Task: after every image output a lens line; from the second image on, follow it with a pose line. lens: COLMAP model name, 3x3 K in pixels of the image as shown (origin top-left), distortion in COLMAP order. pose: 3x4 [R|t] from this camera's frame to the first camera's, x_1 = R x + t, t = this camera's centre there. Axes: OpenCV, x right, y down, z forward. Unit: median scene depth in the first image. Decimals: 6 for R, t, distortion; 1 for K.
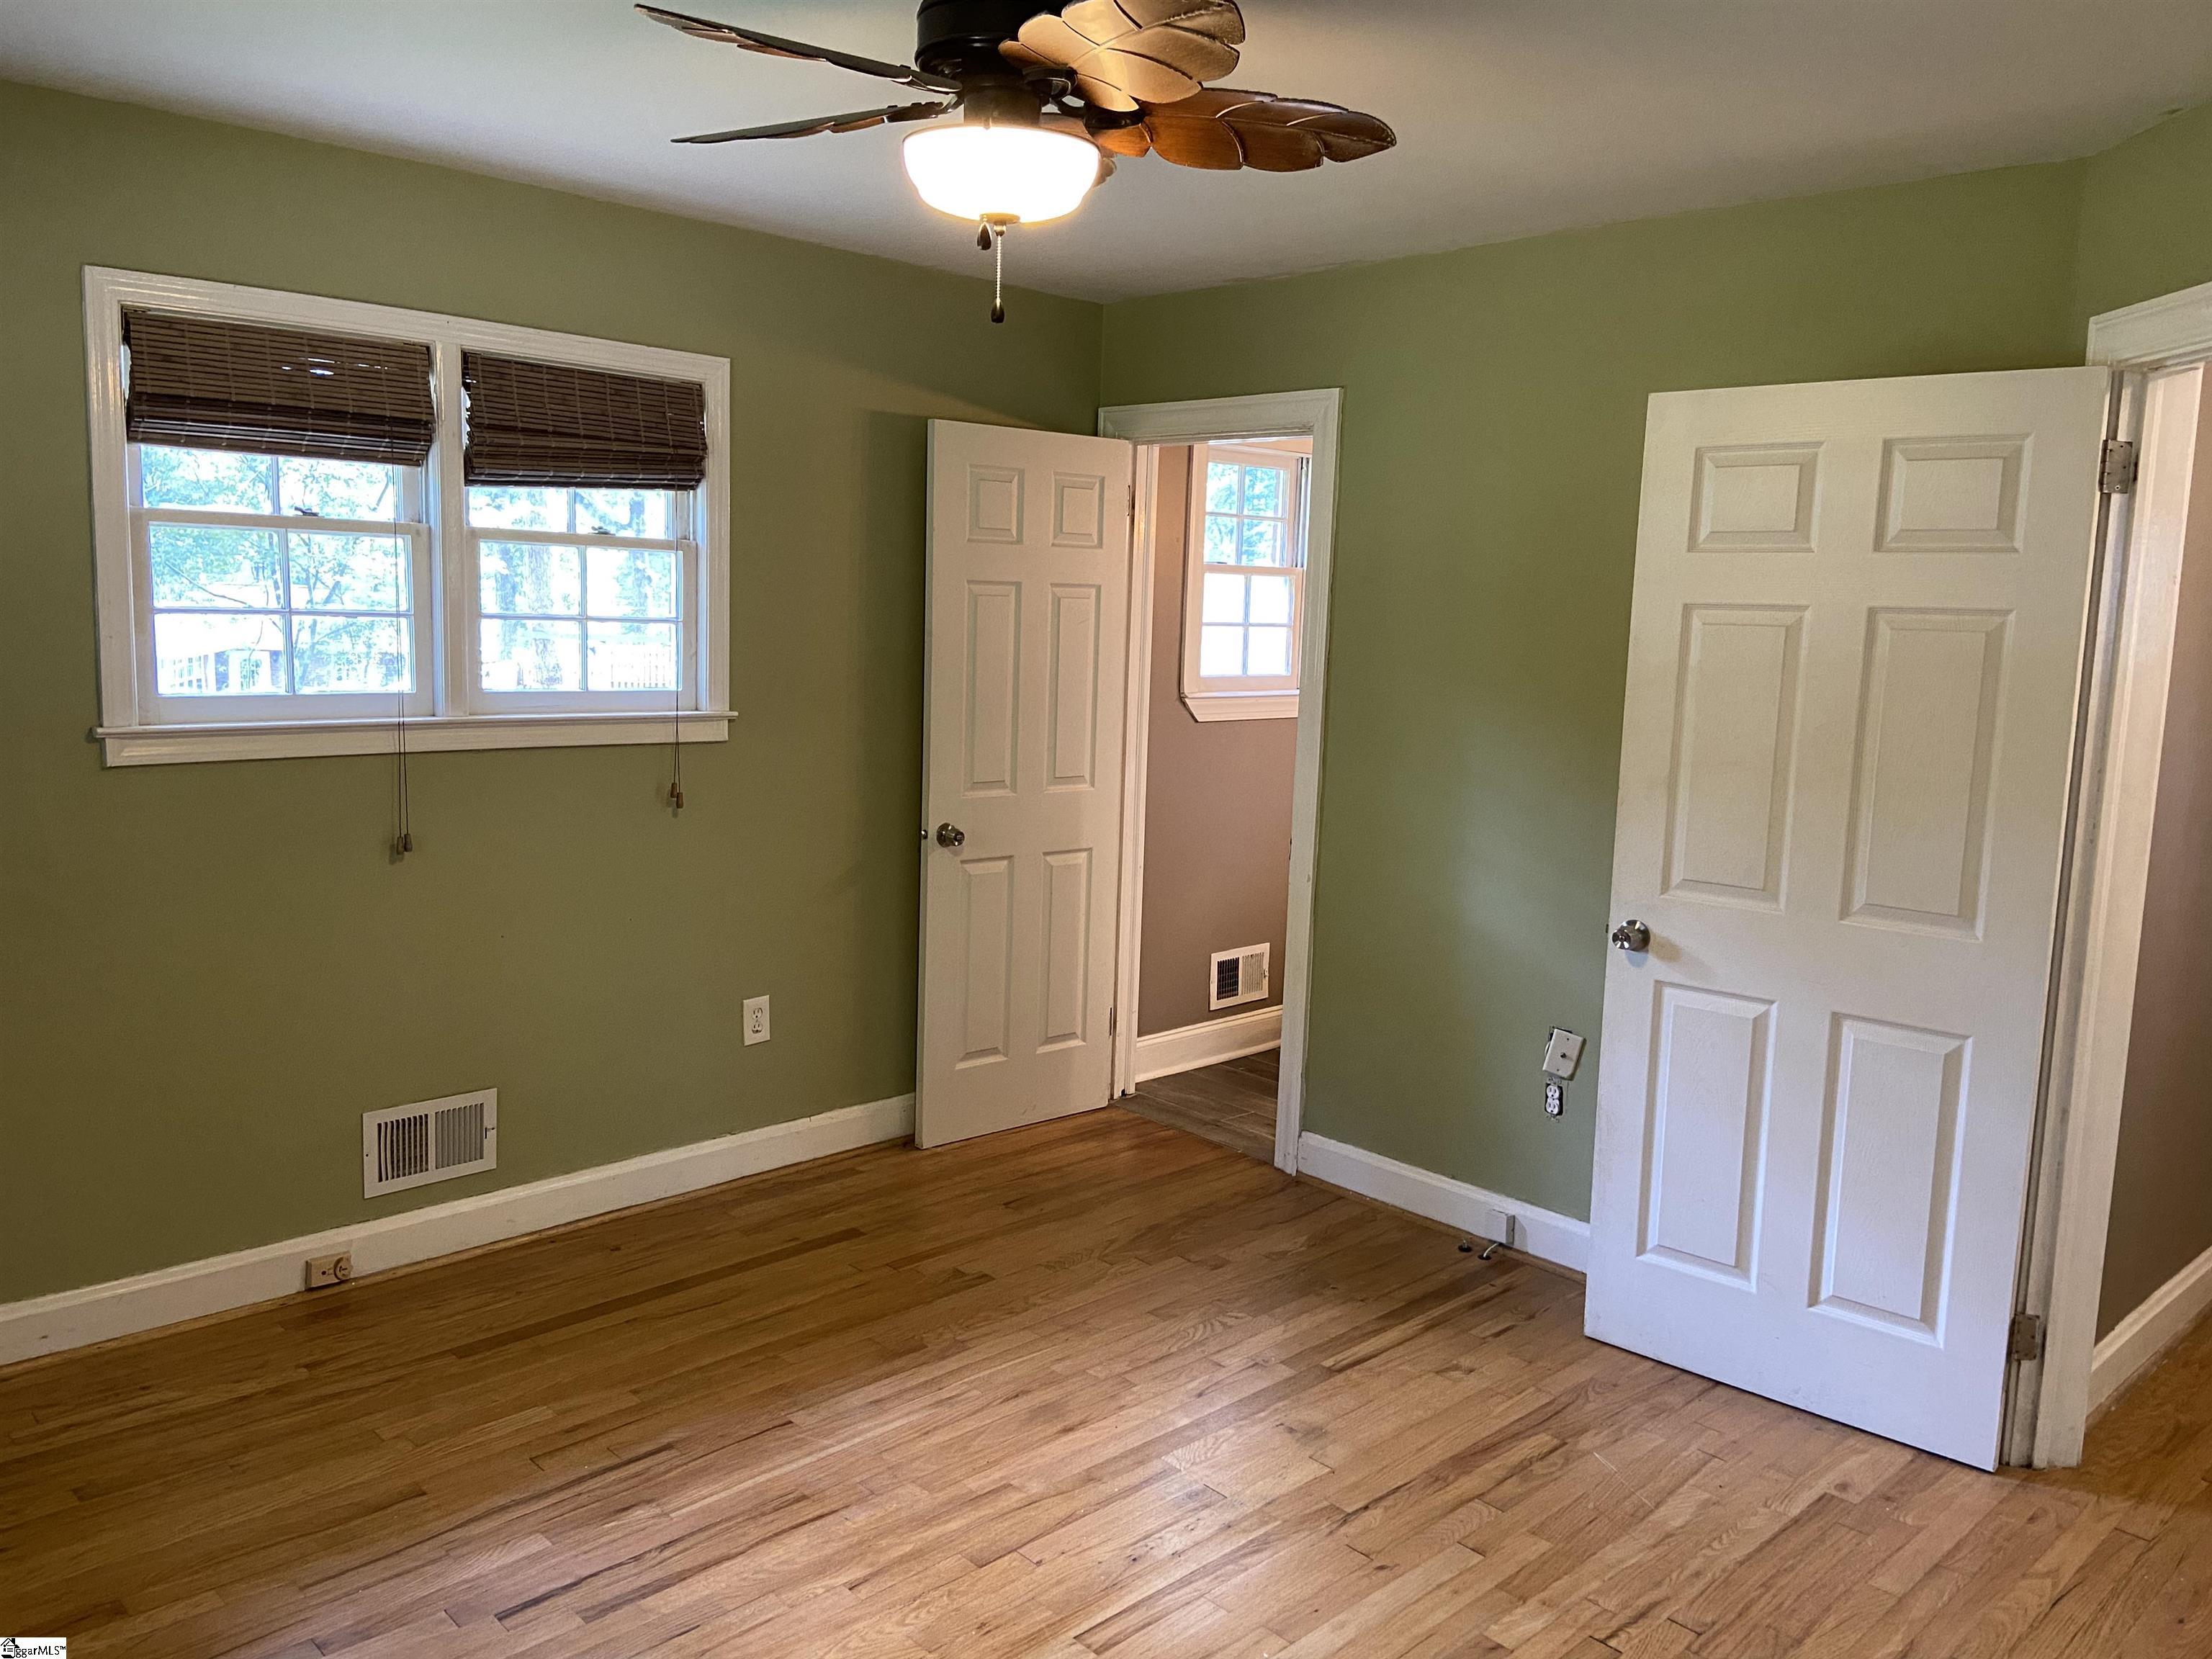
lens RADIAL K [[1666.6, 0, 1126.7], [0, 1666.6, 824.3], [0, 0, 1]] dist [0.108375, -0.130571]
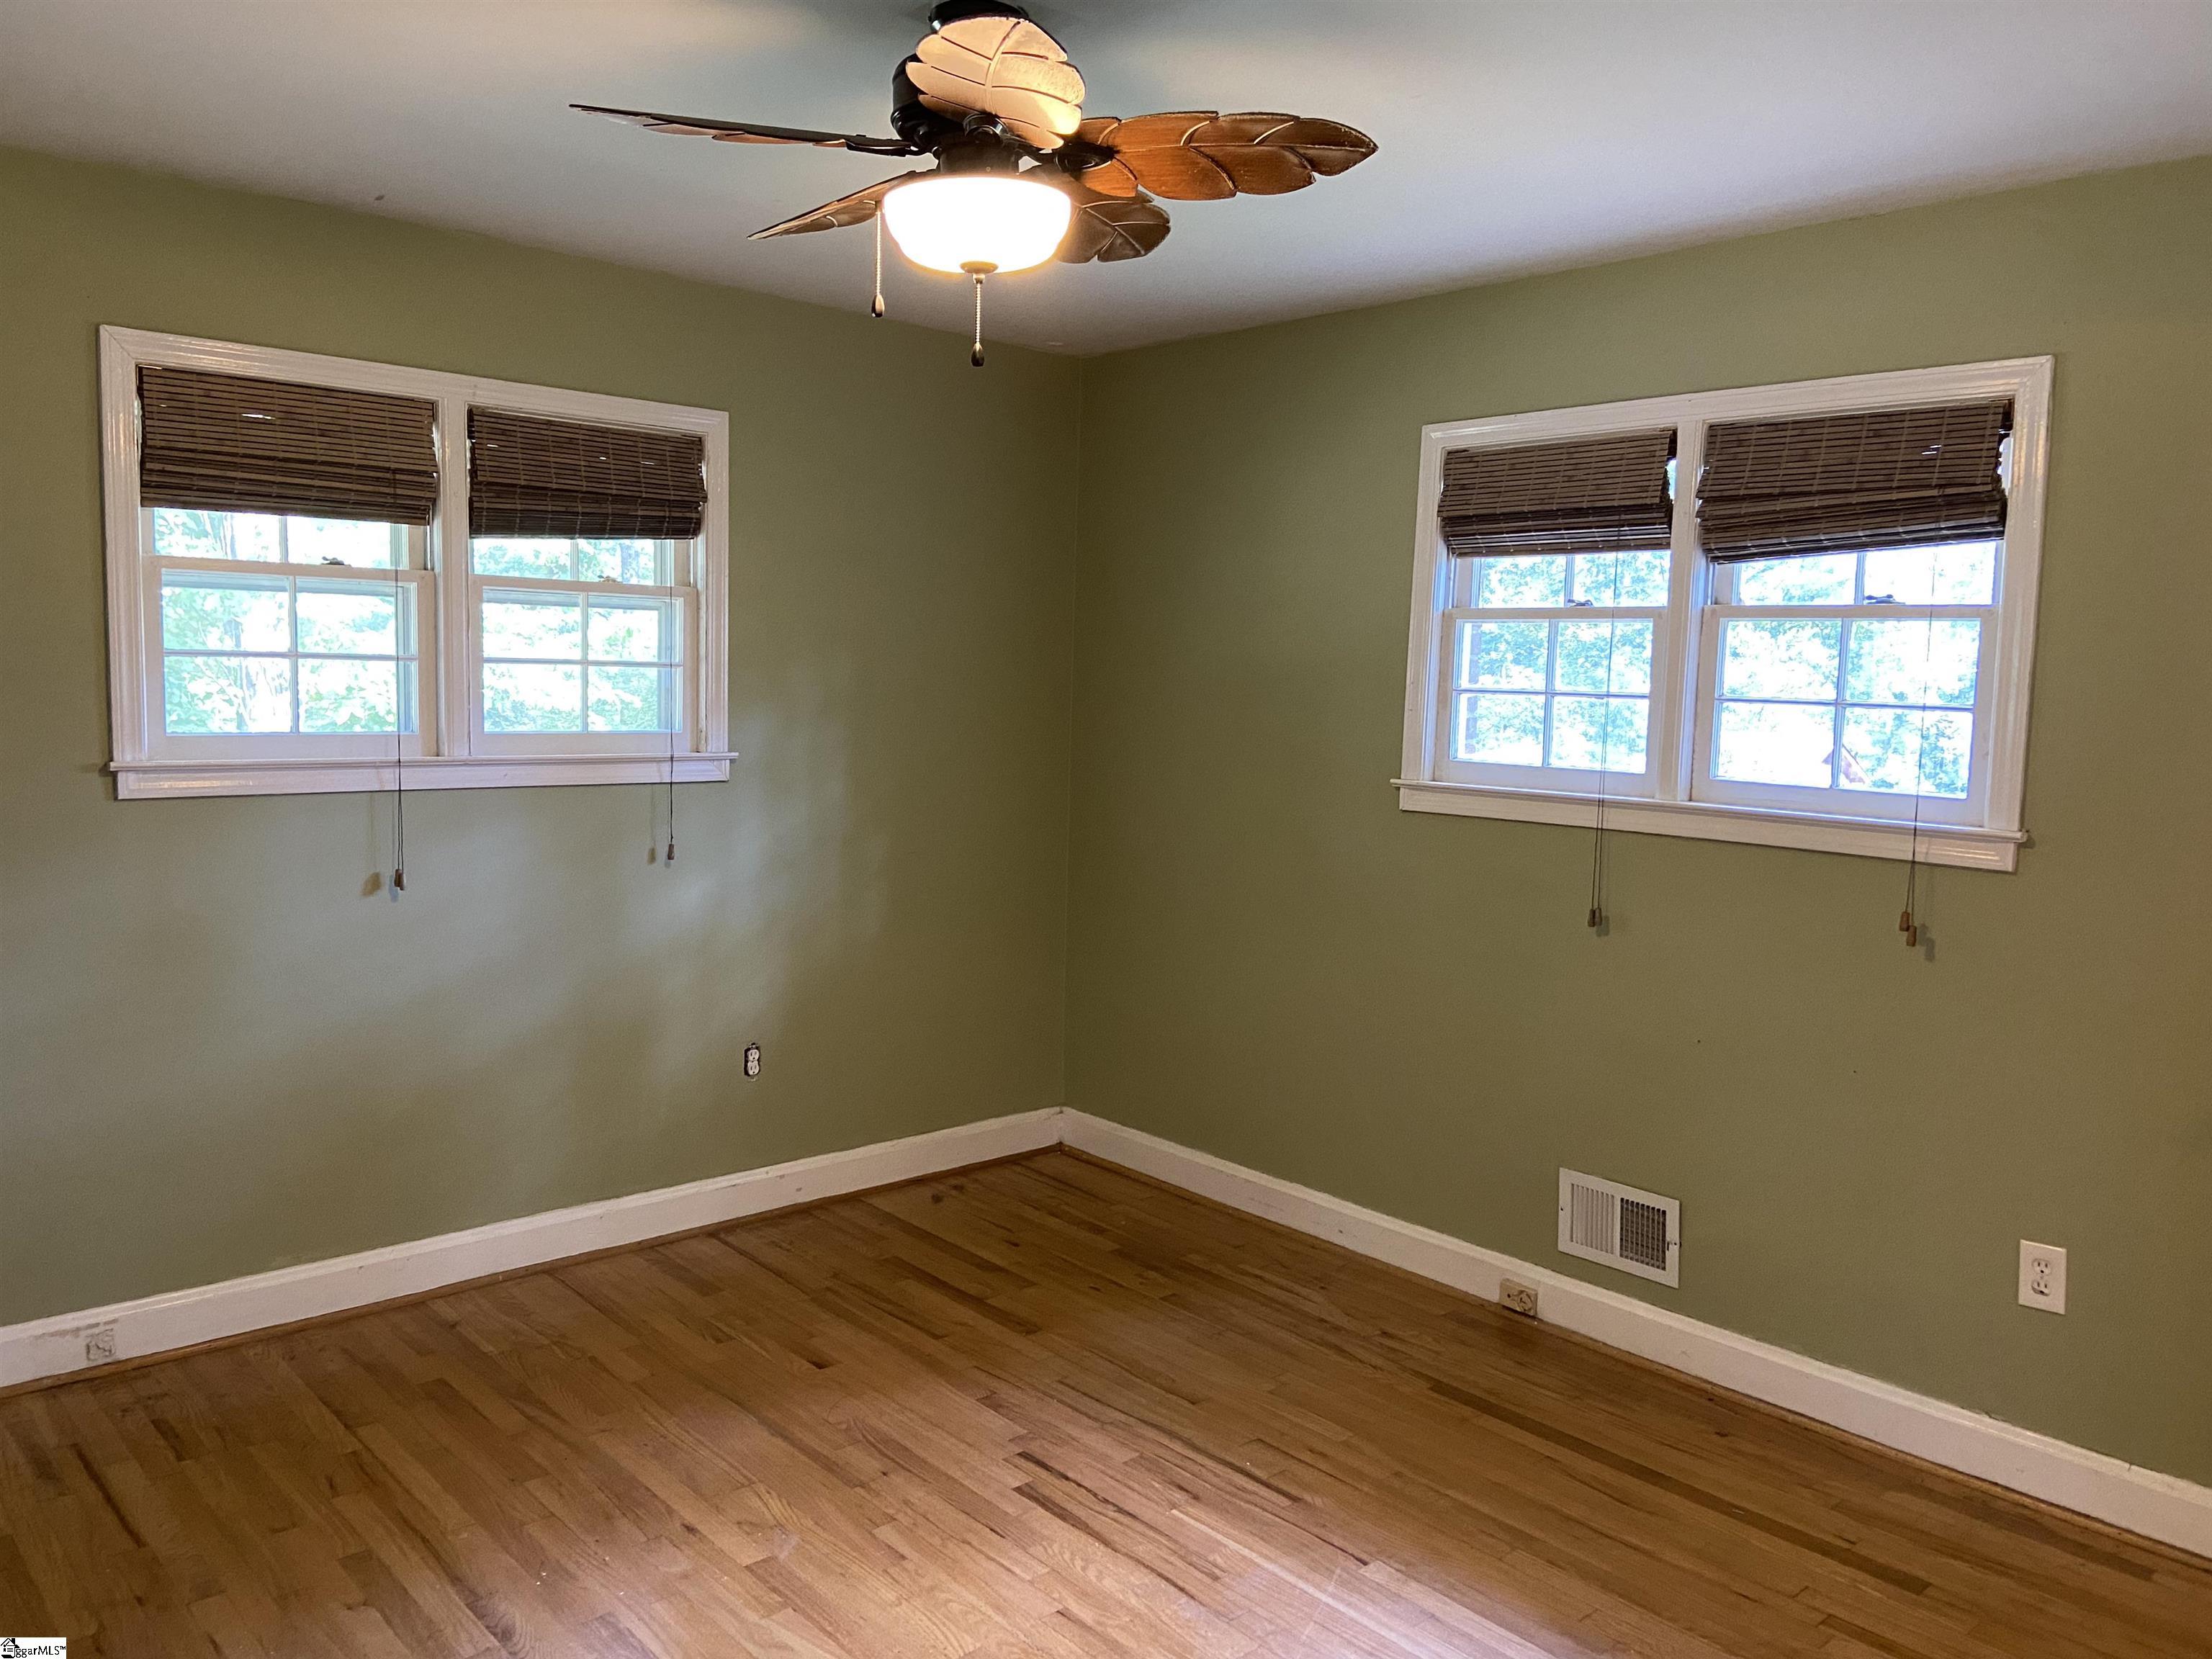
lens RADIAL K [[1666.6, 0, 1091.5], [0, 1666.6, 831.0], [0, 0, 1]] dist [0.108375, -0.130571]
pose [[-0.043839, 0.059154, -0.997286, 0.595970], [-0.173858, 0.982562, 0.065923, -0.053252], [0.983794, 0.176276, -0.032790, 0.717408]]
